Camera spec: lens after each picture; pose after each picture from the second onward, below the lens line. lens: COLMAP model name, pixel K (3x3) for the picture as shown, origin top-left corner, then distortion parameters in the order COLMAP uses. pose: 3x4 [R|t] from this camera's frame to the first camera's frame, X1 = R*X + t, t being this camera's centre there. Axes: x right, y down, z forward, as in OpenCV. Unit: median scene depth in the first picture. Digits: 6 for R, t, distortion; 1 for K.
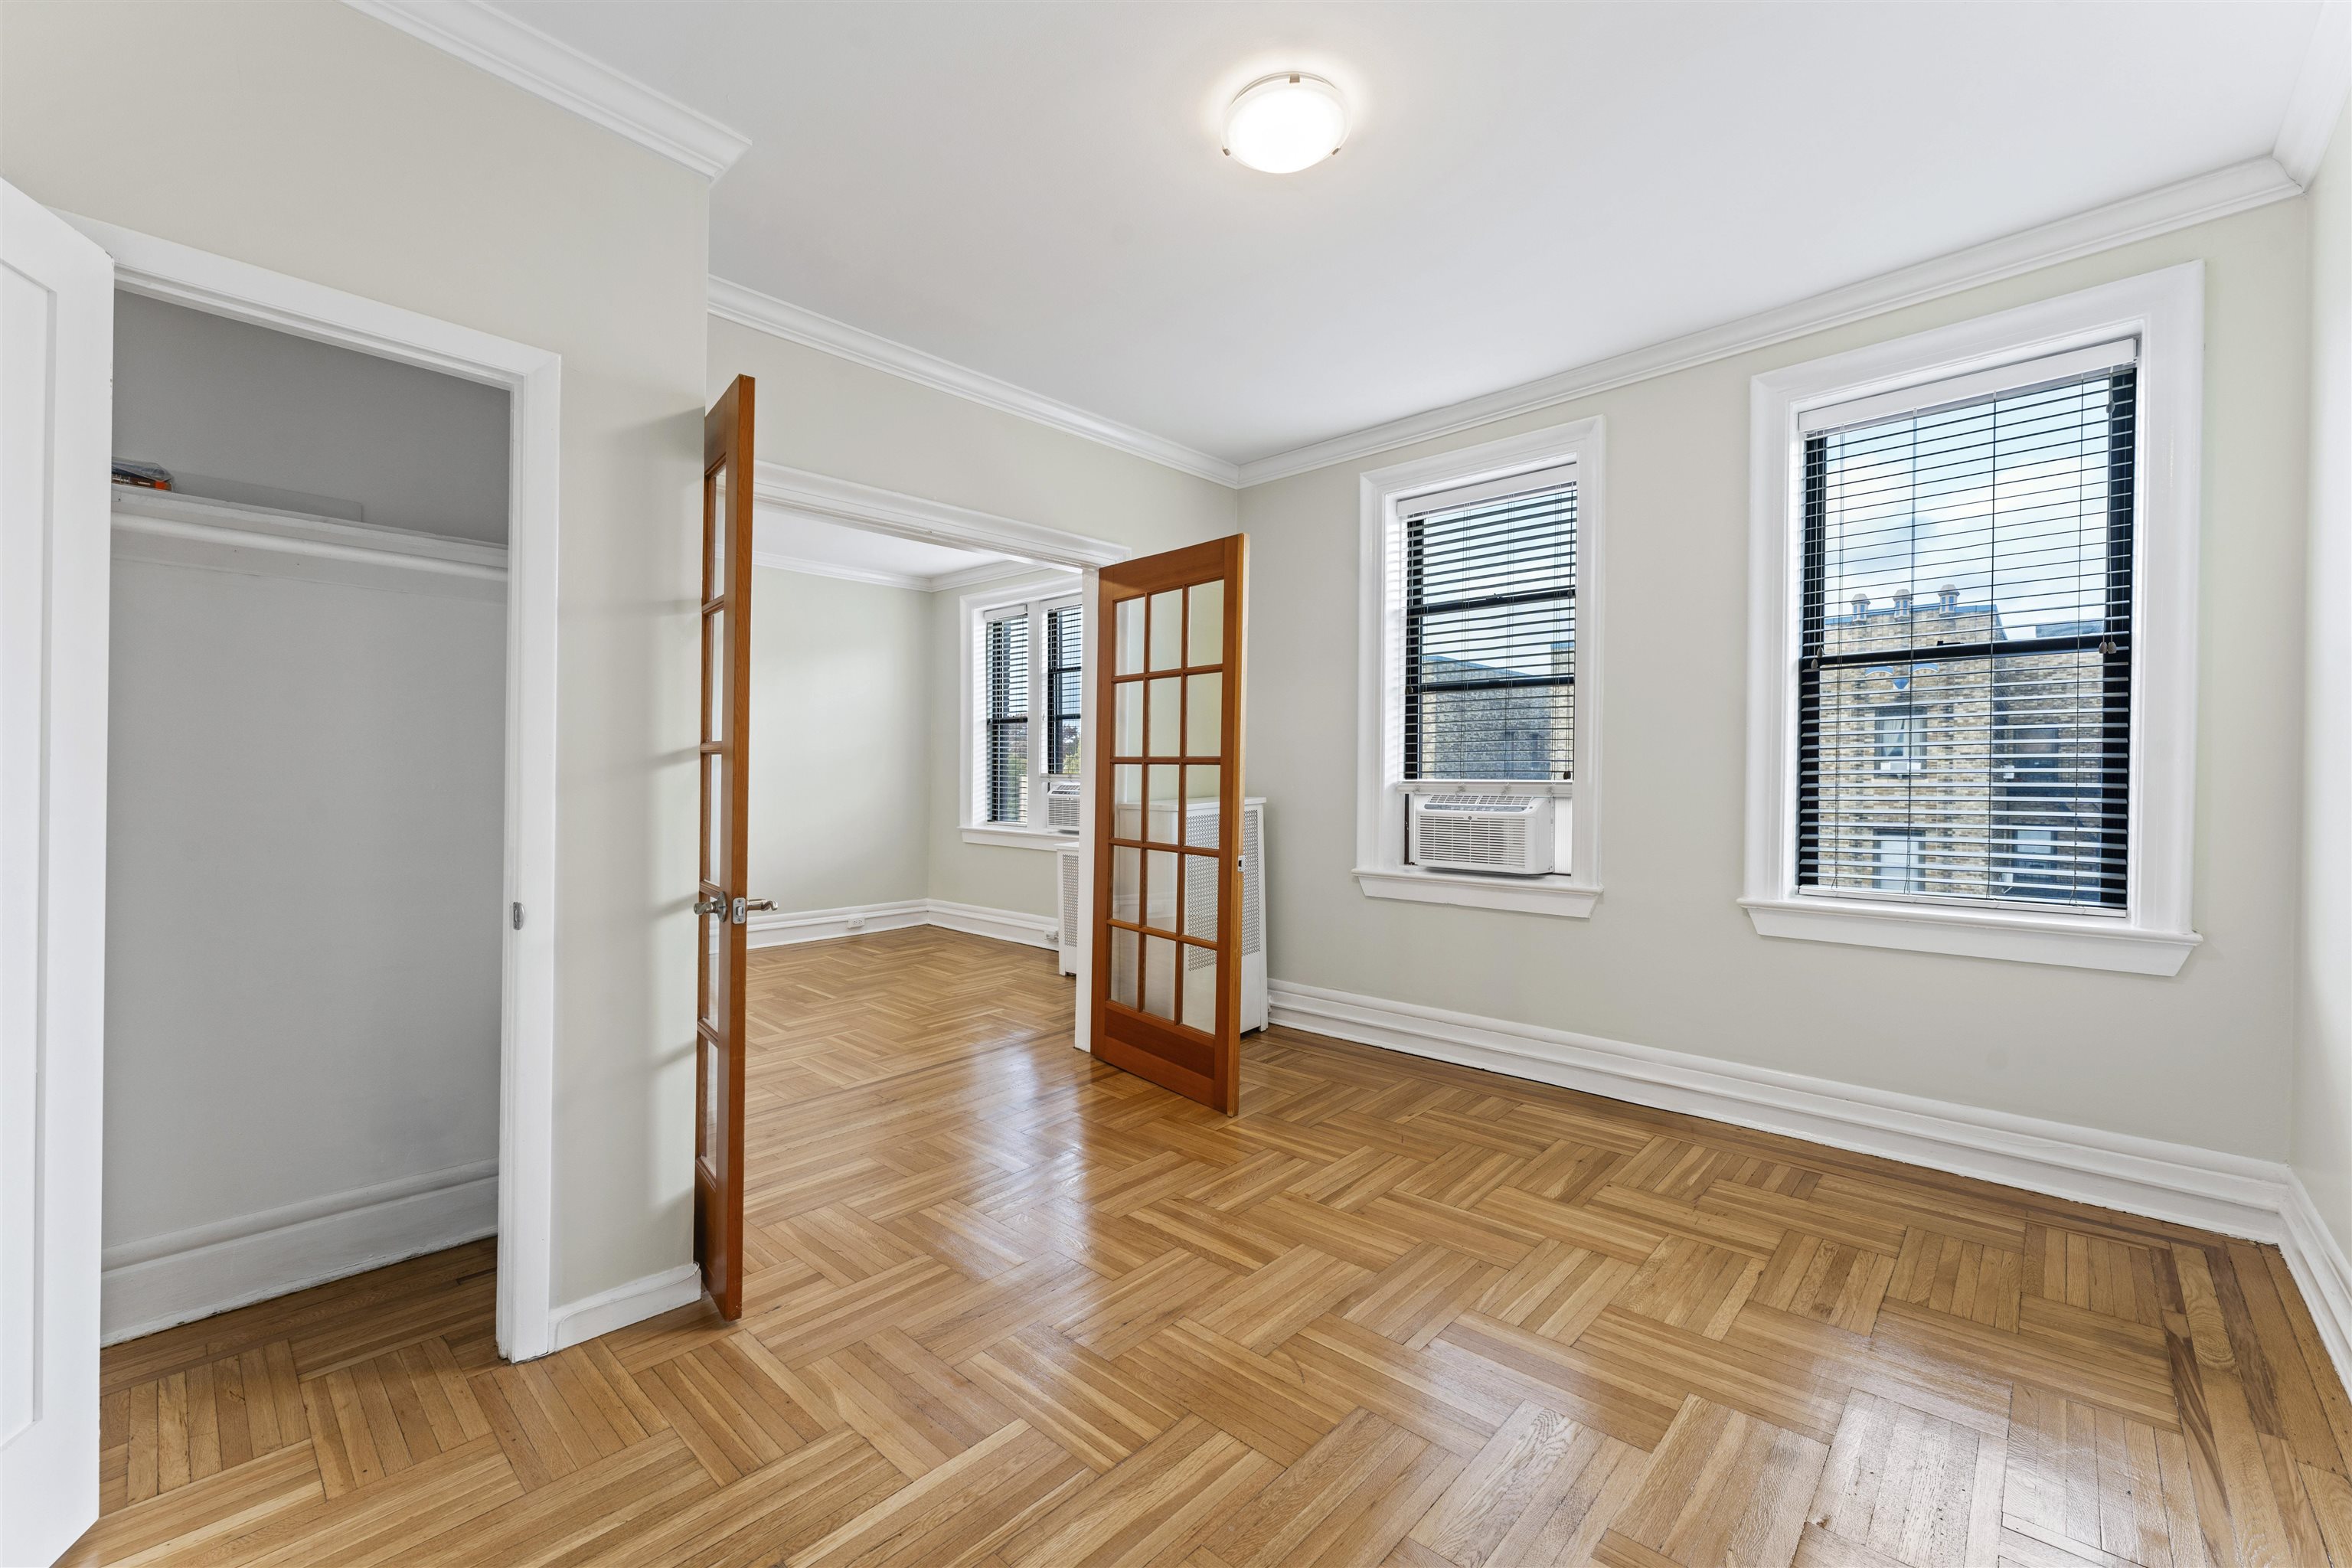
lens RADIAL K [[946.1, 0, 1176.0], [0, 946.1, 784.0], [0, 0, 1]] dist [0.000056, 0.000013]
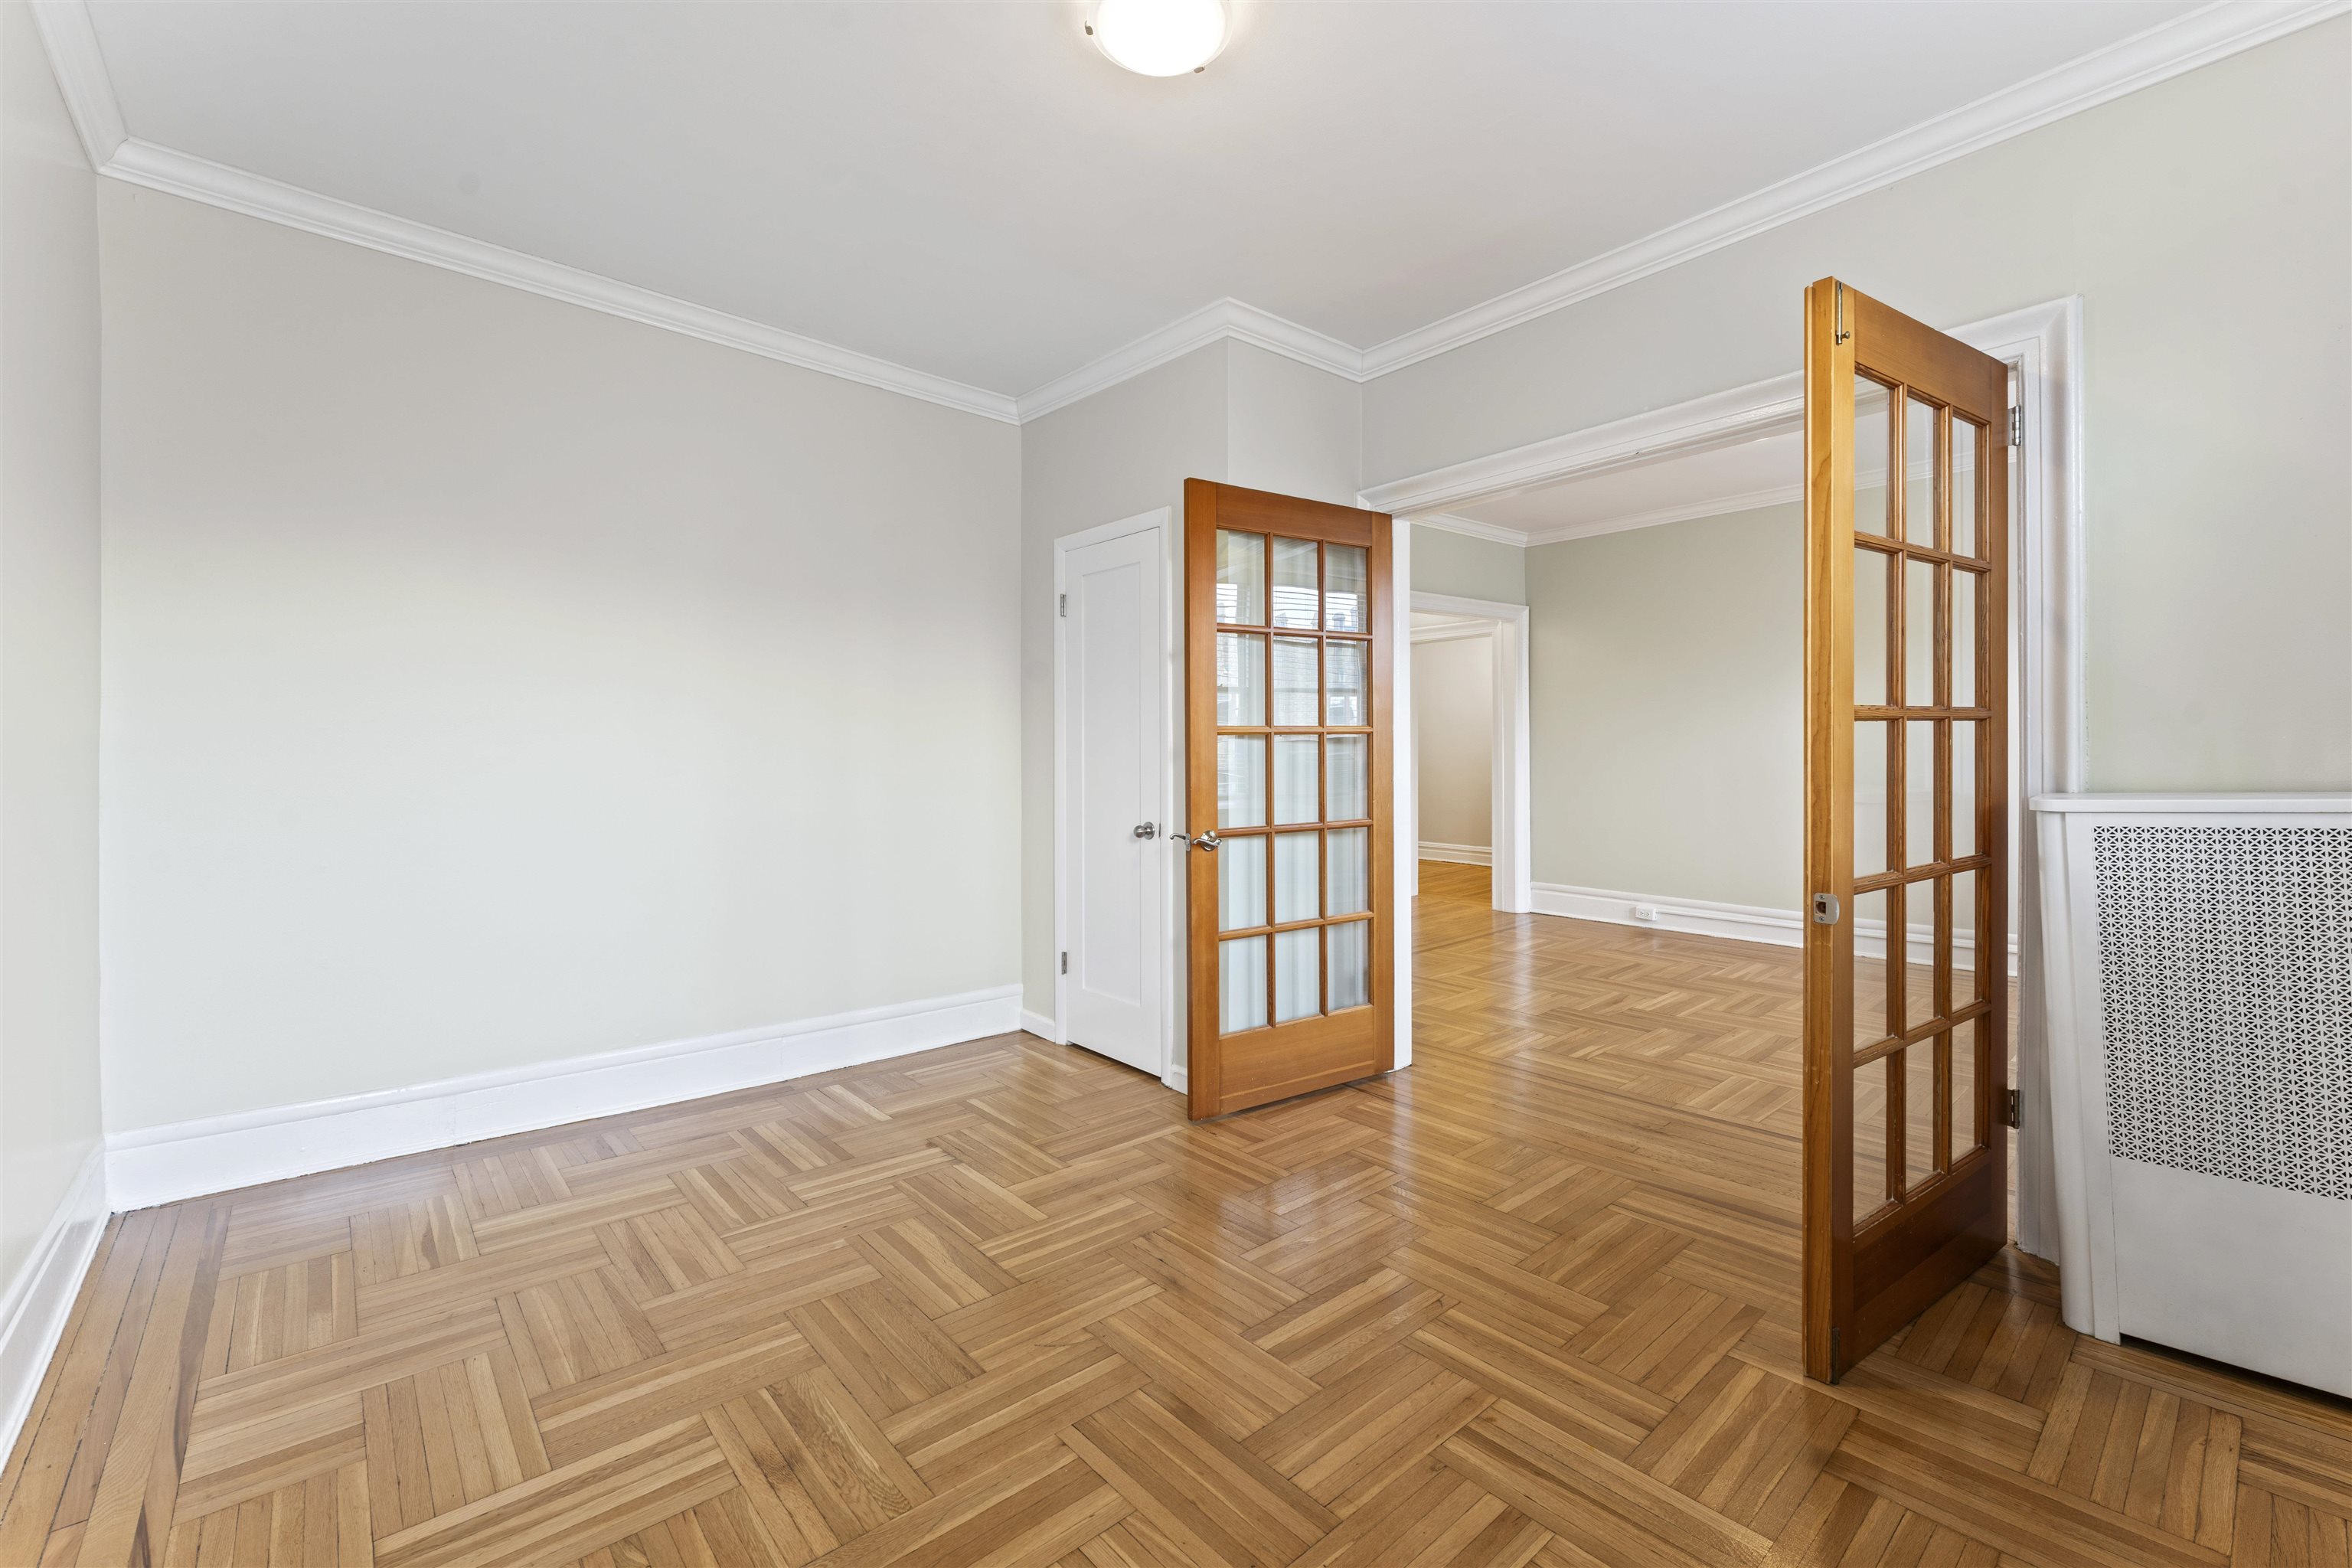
lens RADIAL K [[943.5, 0, 1177.1], [0, 943.5, 762.4], [0, 0, 1]] dist [0.000511, 0.000160]
pose [[-0.087920, 0.003785, -0.996120, 0.798444], [0.002553, 0.999990, 0.003574, -0.005270], [0.996124, -0.002229, -0.087929, 0.868711]]
